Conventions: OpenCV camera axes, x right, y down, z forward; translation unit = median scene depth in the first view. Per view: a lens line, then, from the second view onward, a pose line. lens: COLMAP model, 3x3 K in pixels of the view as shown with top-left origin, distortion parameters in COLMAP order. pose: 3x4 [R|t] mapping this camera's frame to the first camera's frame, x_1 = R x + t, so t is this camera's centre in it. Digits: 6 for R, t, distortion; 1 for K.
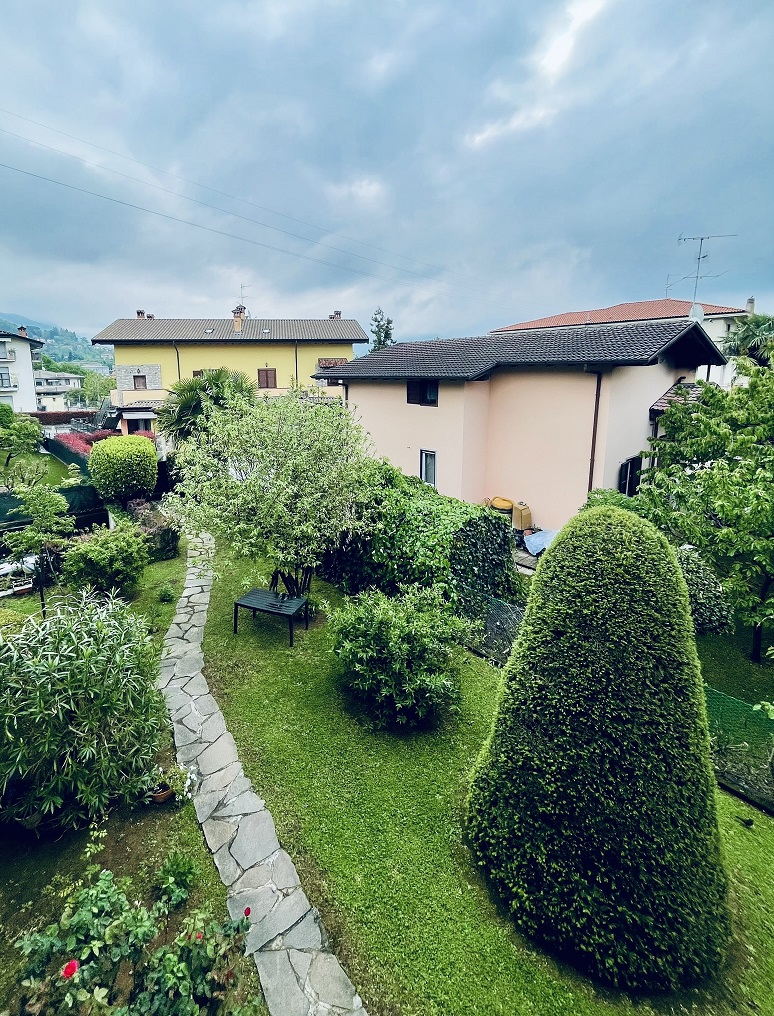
lens RADIAL K [[459.0, 0, 344.8], [0, 459.0, 457.6], [0, 0, 1]] dist [0.002456, -0.000976]
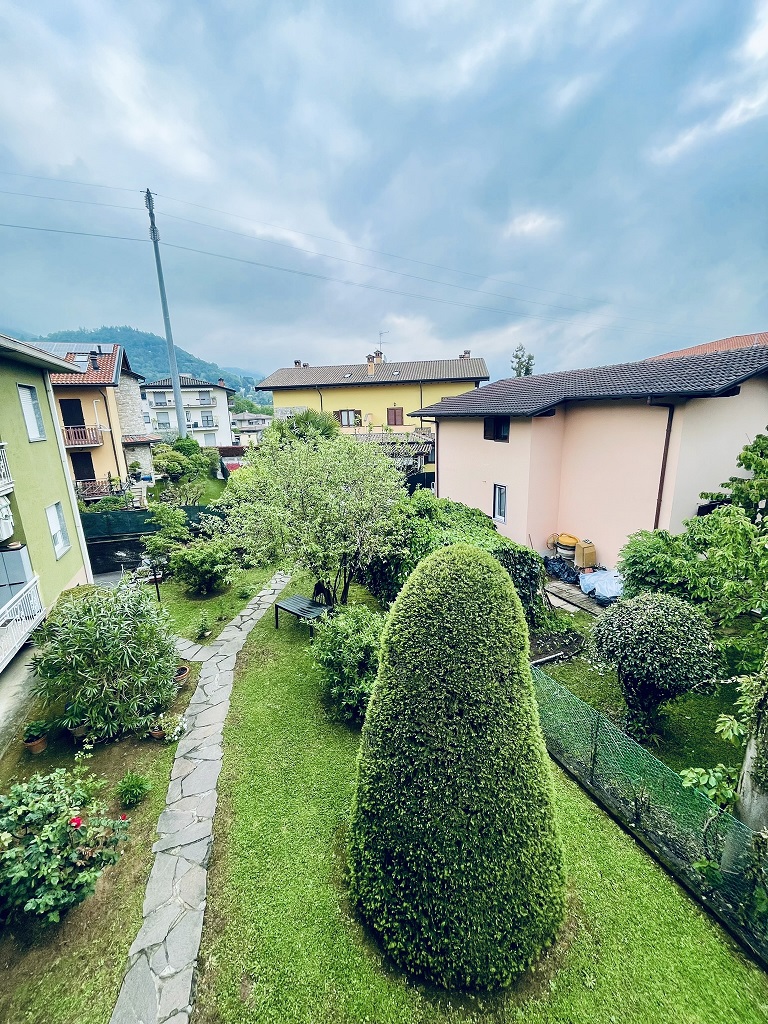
lens RADIAL K [[414.6, 0, 385.4], [0, 414.6, 512.4], [0, 0, 1]] dist [-0.006799, 0.000286]
pose [[0.957283, 0.048234, -0.285102, 0.226024], [-0.030977, 0.997422, 0.064734, -0.006268], [0.287489, -0.053137, 0.956309, 0.025116]]
